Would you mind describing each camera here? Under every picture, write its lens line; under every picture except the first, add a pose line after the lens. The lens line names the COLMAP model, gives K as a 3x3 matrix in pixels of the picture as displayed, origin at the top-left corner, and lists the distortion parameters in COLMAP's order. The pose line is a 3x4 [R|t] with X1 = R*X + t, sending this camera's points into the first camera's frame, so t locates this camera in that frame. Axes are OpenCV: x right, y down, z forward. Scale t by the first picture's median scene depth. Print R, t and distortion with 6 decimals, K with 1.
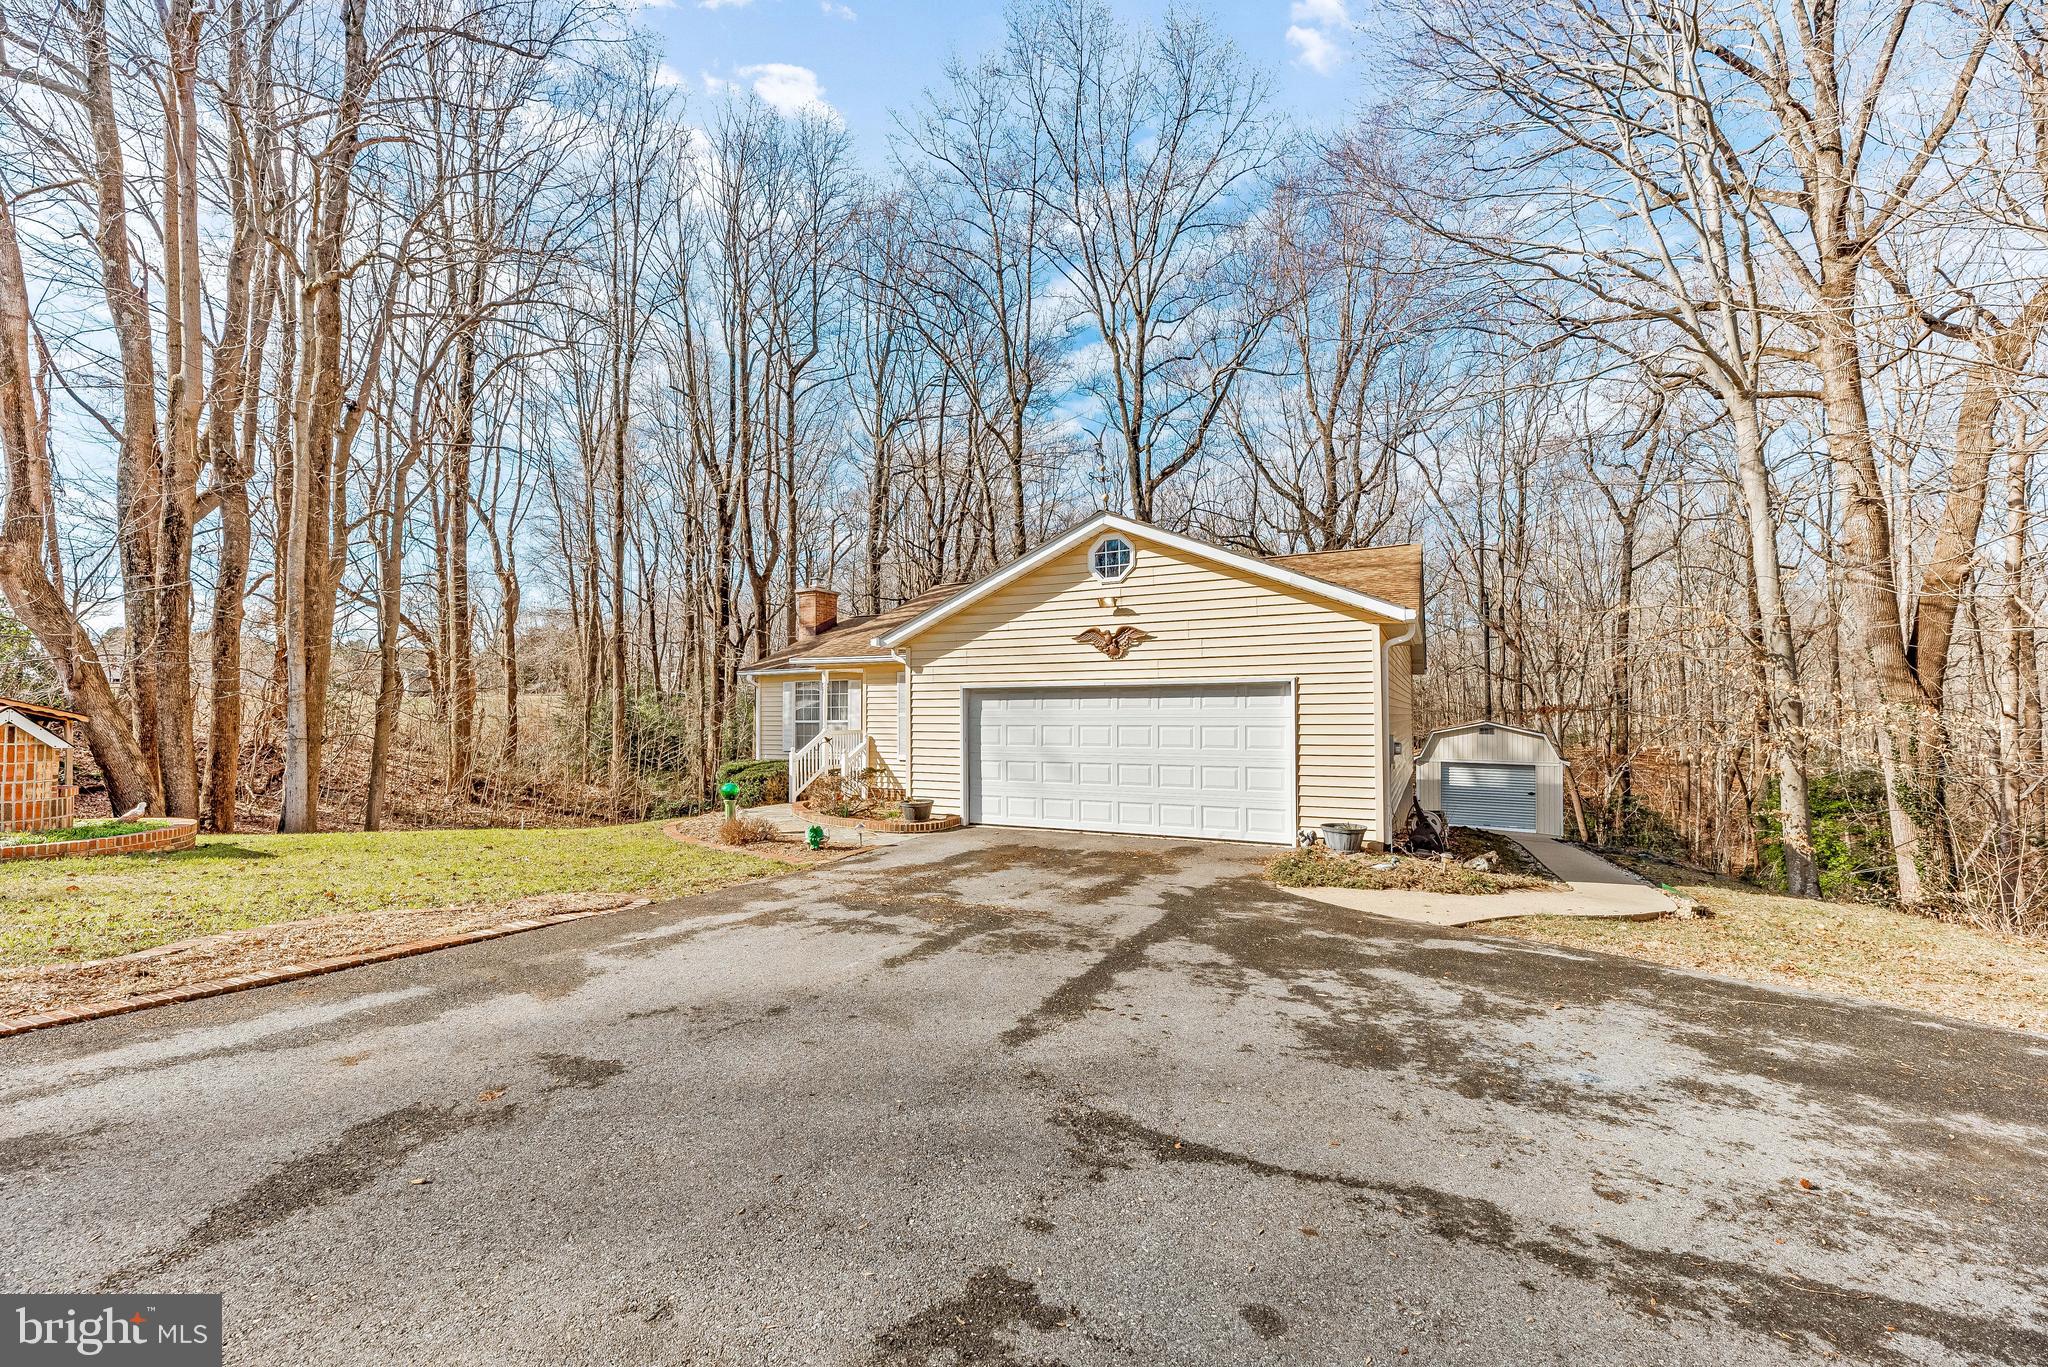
lens RADIAL K [[818.1, 0, 1016.2], [0, 818.1, 694.2], [0, 0, 1]] dist [0.000370, 0.000159]
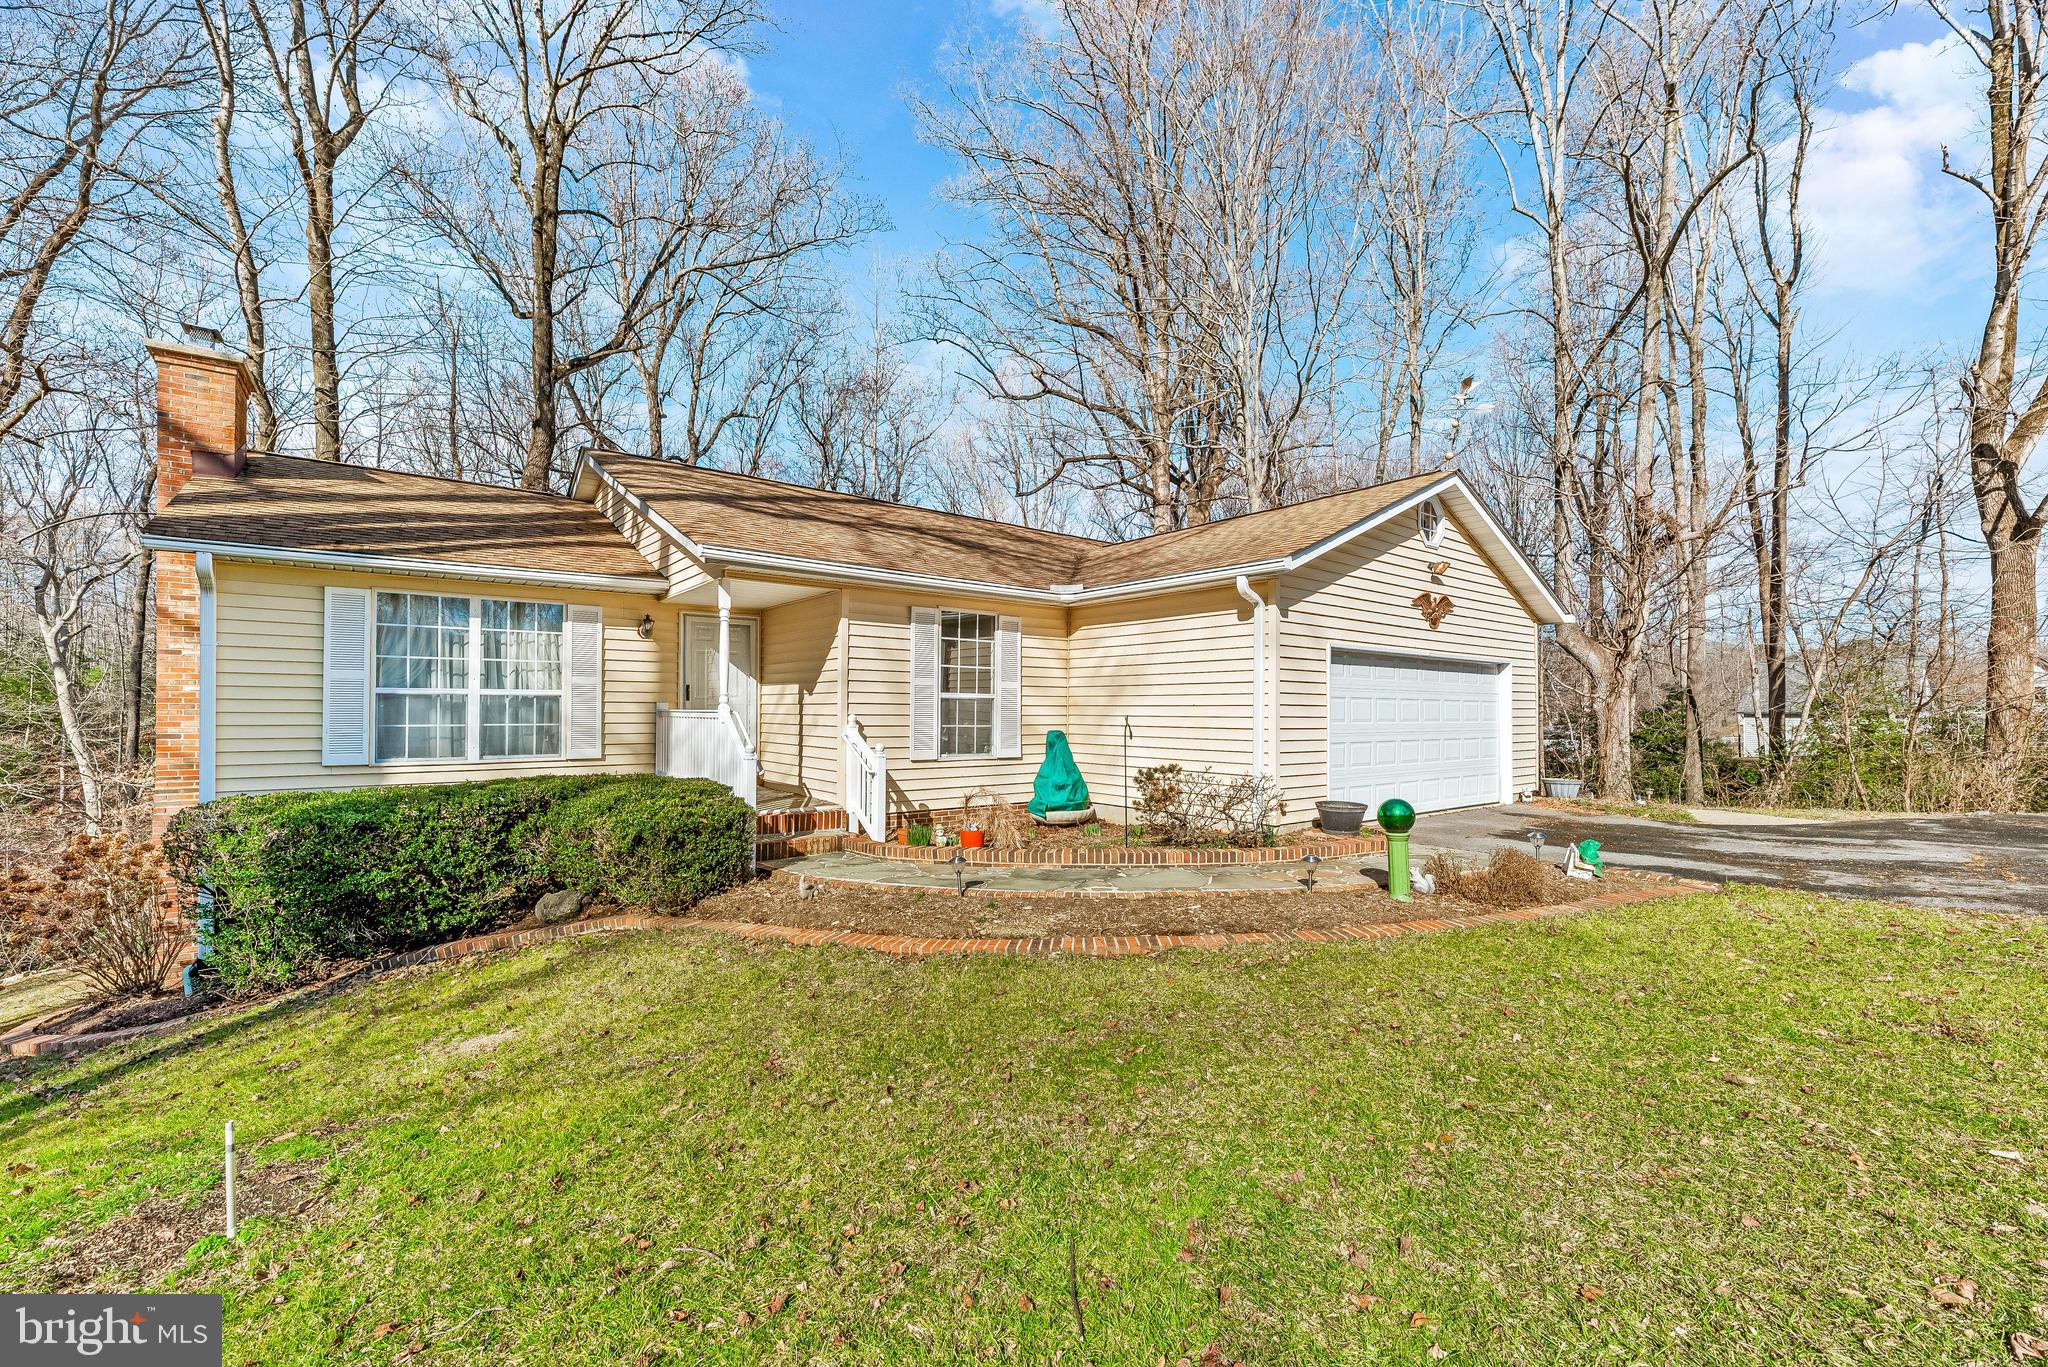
lens RADIAL K [[828.3, 0, 1018.7], [0, 828.3, 693.9], [0, 0, 1]] dist [-0.000113, -0.000250]
pose [[0.418742, 0.025345, 0.907752, -0.862281], [-0.029532, 0.999462, -0.014283, 0.054449], [-0.907625, -0.020826, 0.419265, 0.937527]]
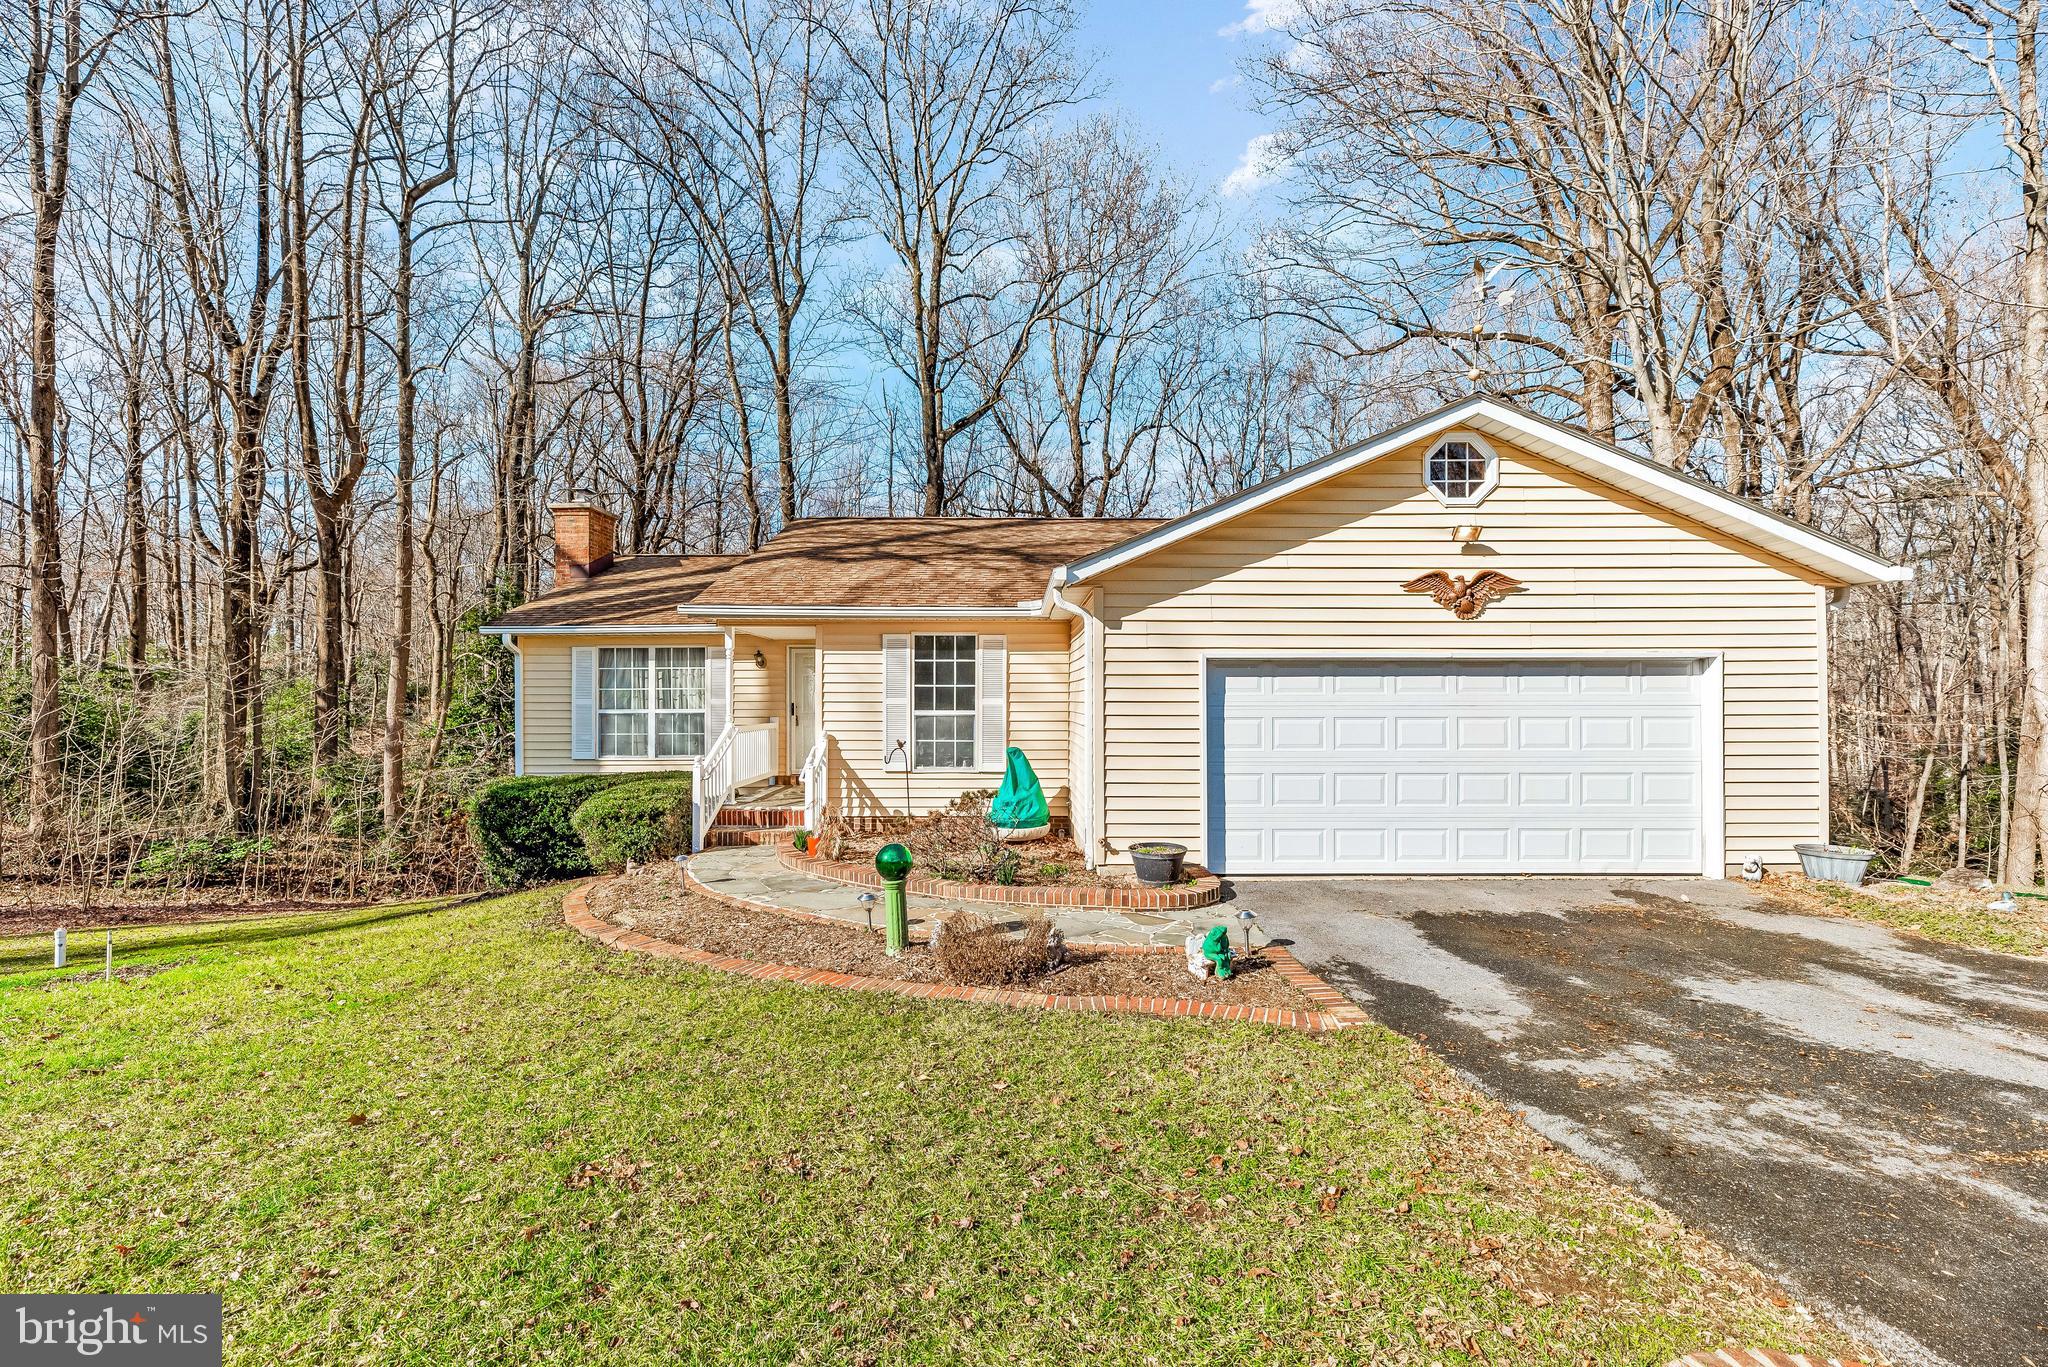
lens RADIAL K [[828.3, 0, 1018.7], [0, 828.3, 693.9], [0, 0, 1]] dist [-0.000113, -0.000250]
pose [[0.886035, 0.005549, 0.463586, -0.476806], [-0.013242, 0.999823, 0.013341, 0.013469], [-0.463430, -0.017960, 0.885952, 0.511260]]
